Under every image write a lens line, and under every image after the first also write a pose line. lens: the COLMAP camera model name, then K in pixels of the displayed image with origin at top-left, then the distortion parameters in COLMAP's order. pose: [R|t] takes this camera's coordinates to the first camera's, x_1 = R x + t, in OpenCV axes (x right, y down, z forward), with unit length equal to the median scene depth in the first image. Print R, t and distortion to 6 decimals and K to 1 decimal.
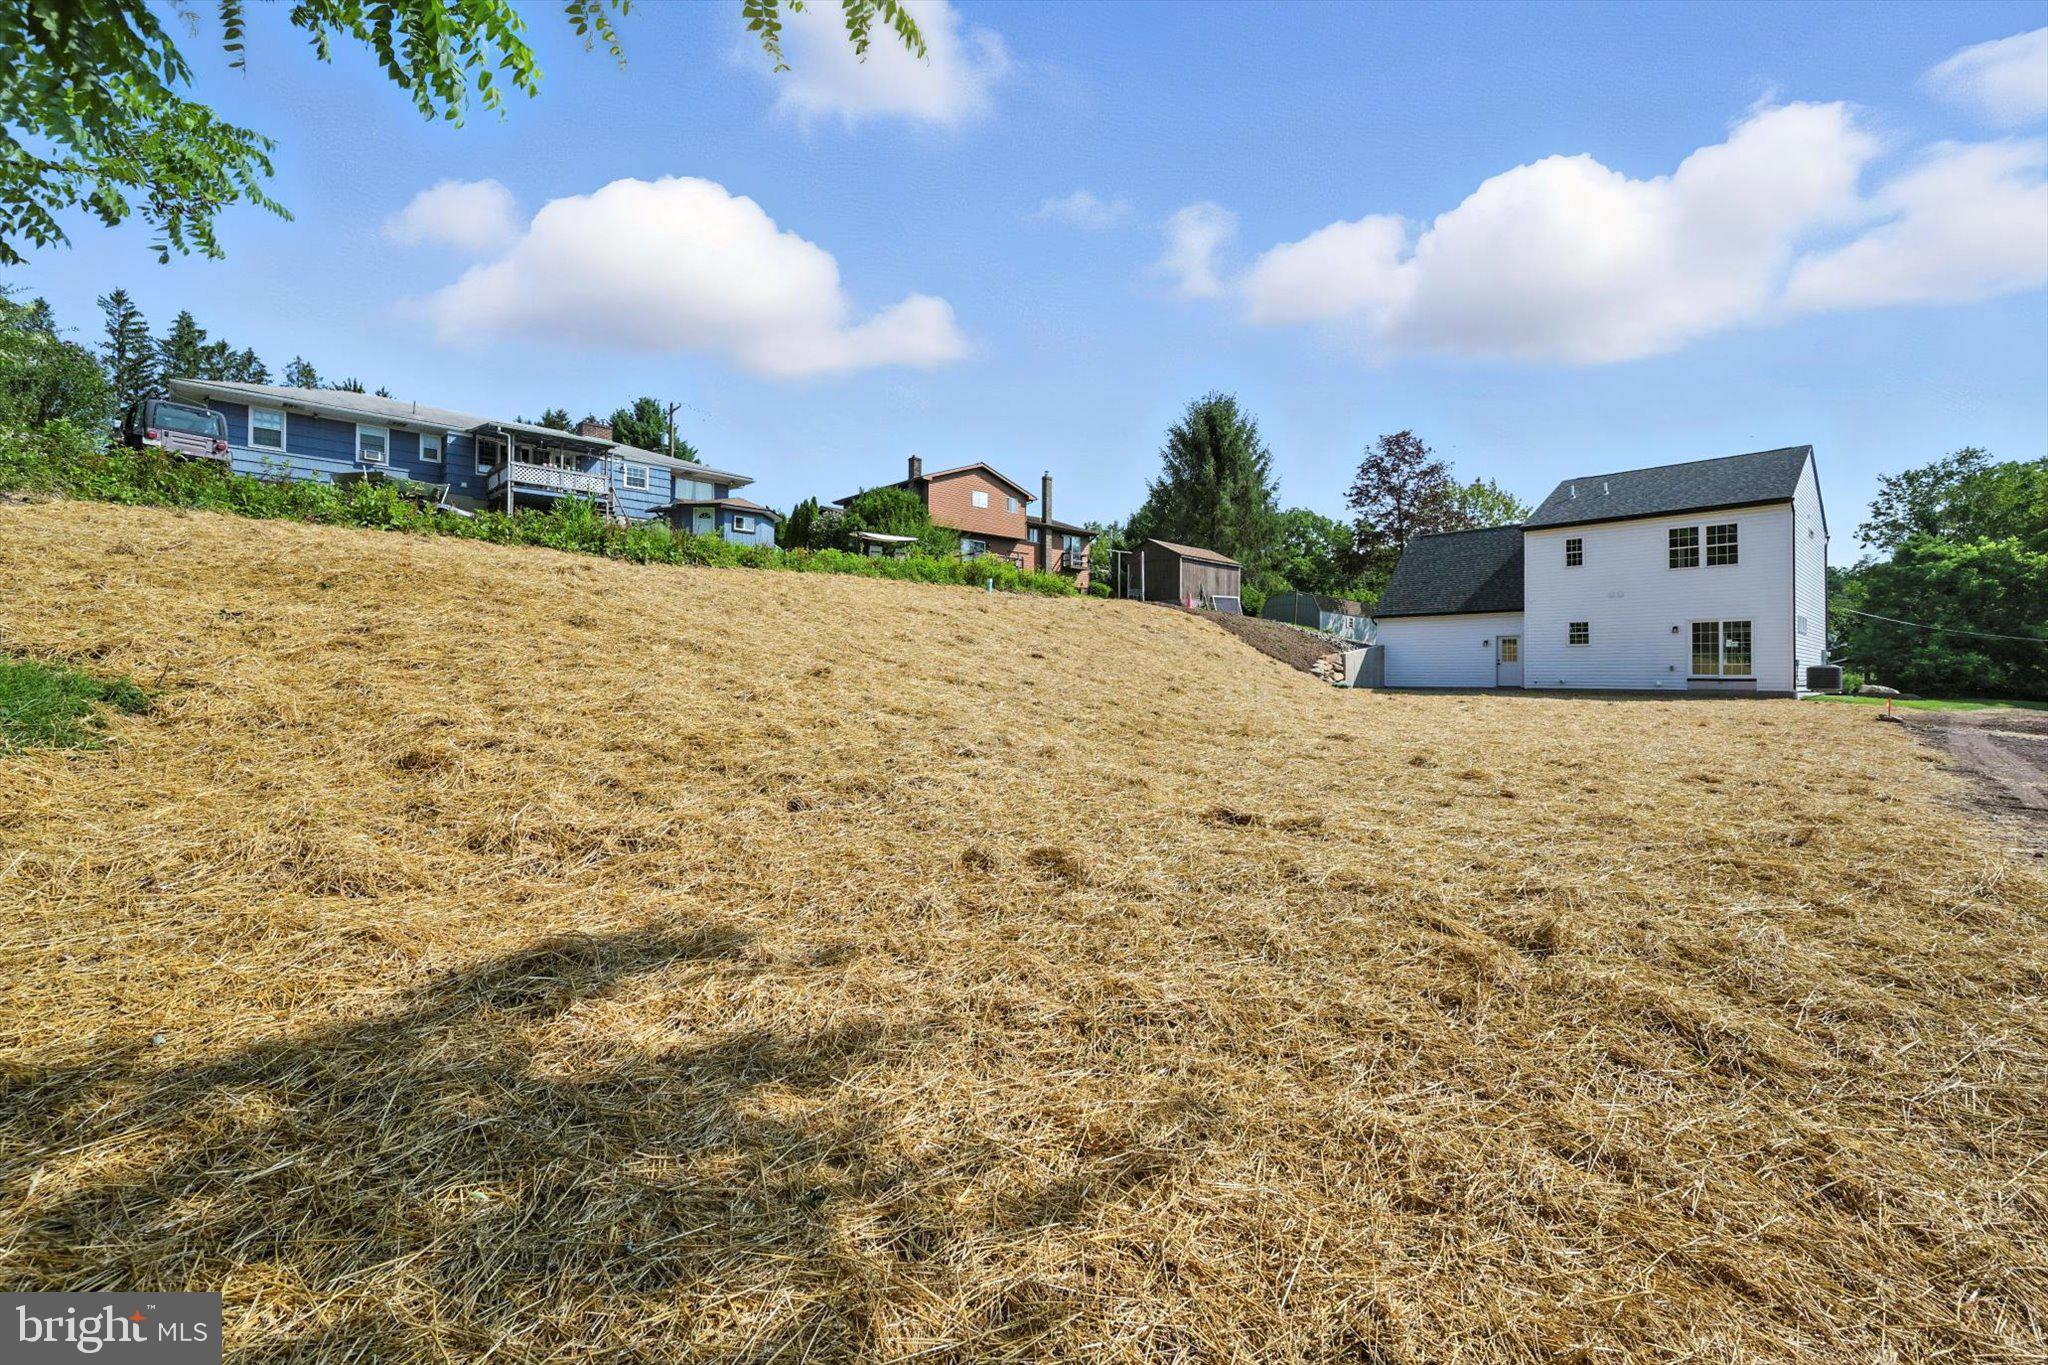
lens RADIAL K [[848.6, 0, 1017.3], [0, 848.6, 668.2], [0, 0, 1]] dist [-0.001816, -0.000138]
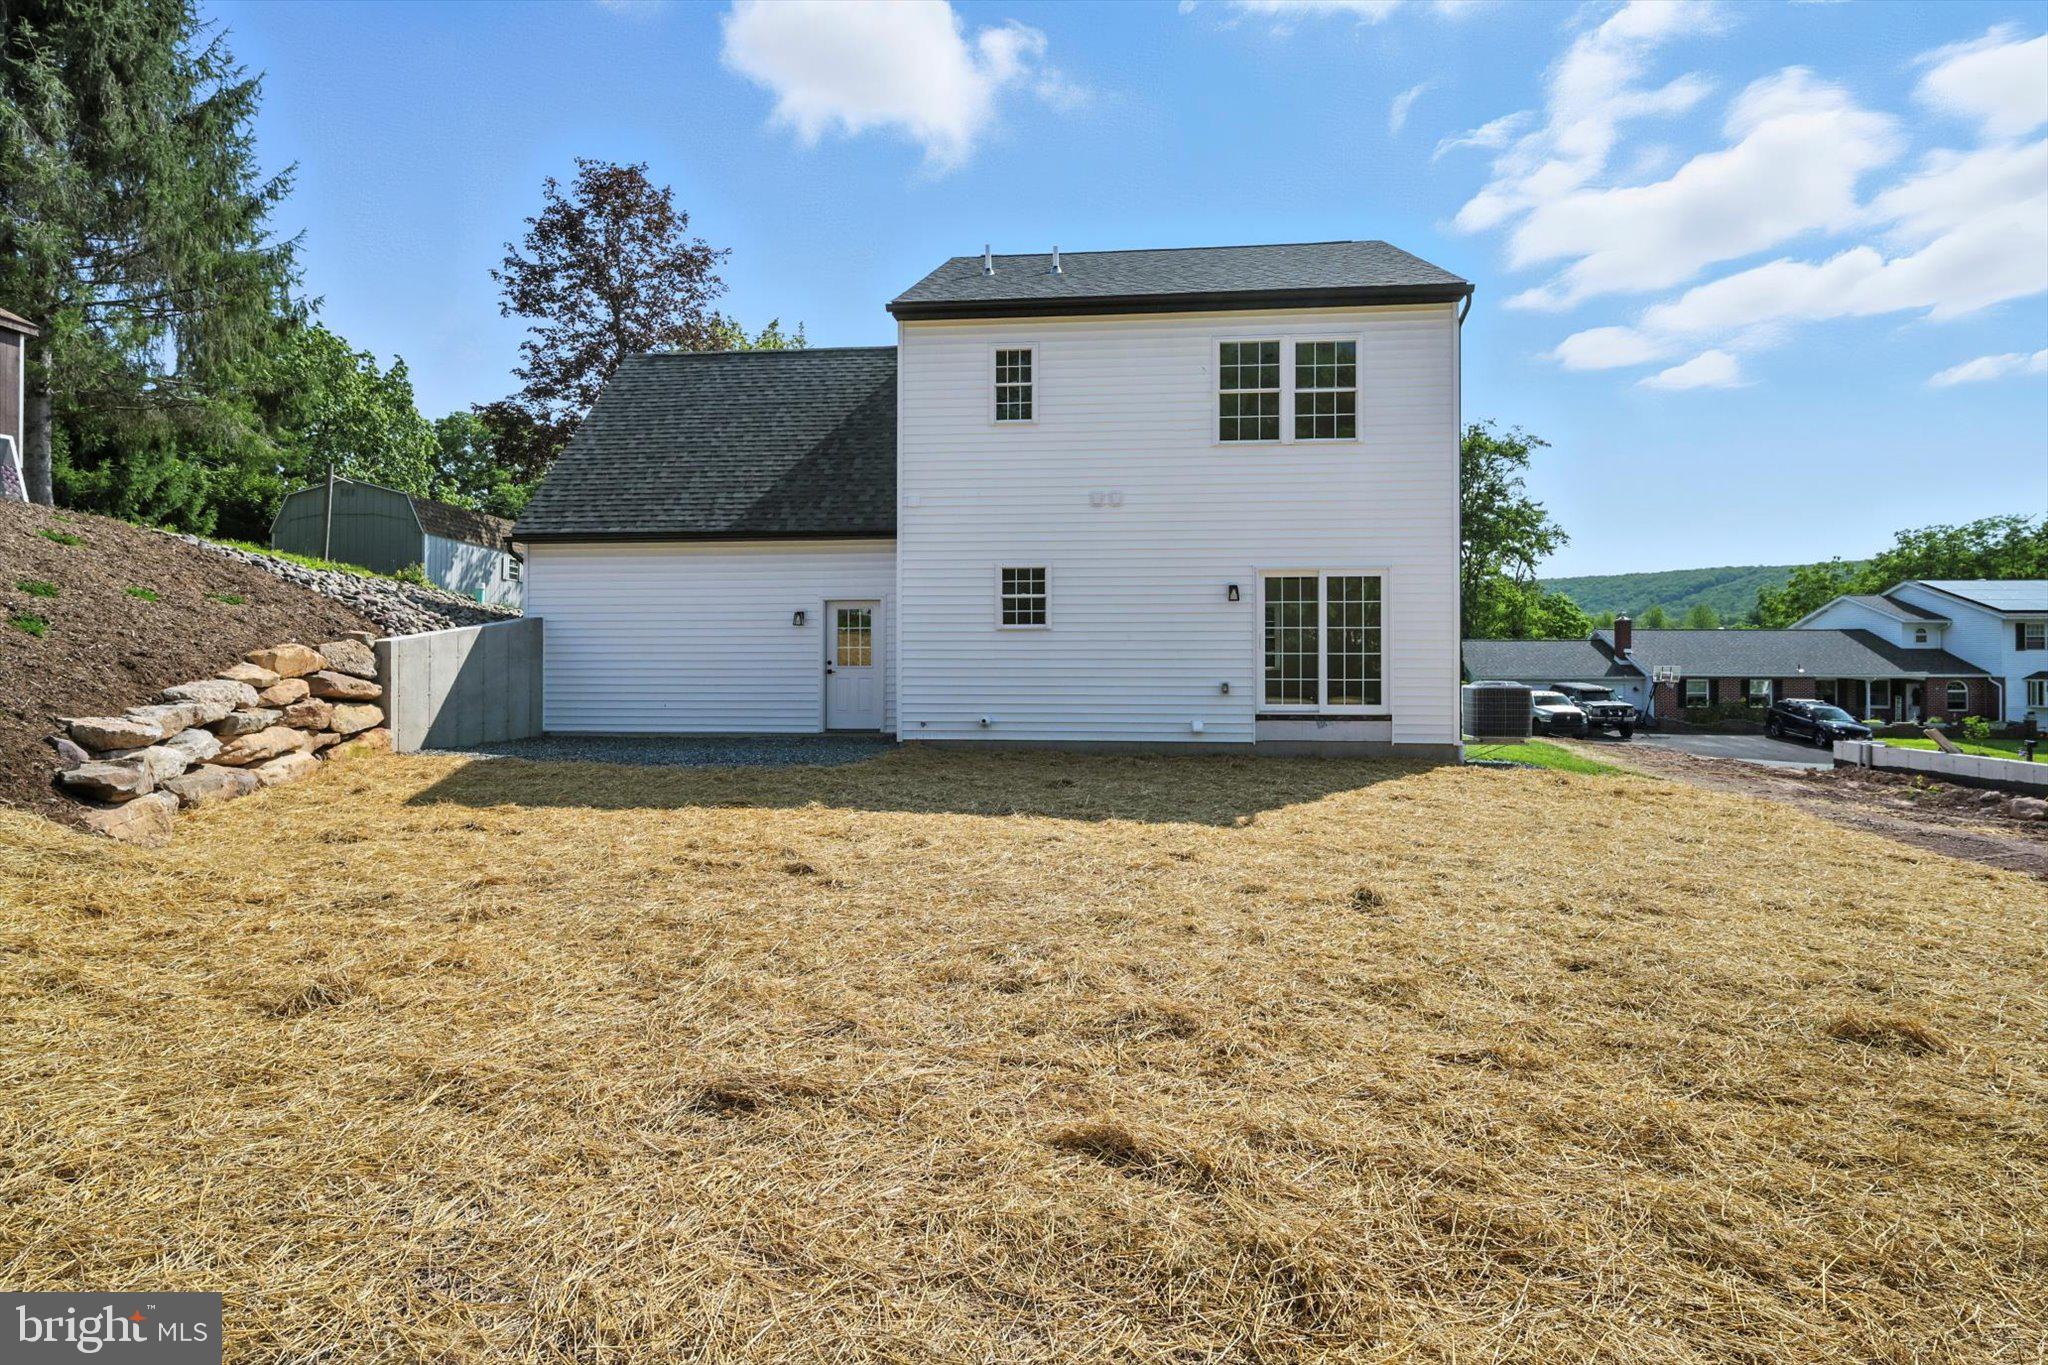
lens RADIAL K [[848.6, 0, 1016.3], [0, 848.6, 663.4], [0, 0, 1]] dist [-0.001816, -0.000138]
pose [[0.708364, -0.004940, 0.705830, 0.387784], [-0.001184, 0.999966, 0.008187, -0.014184], [-0.705847, -0.006635, 0.708334, 0.728195]]
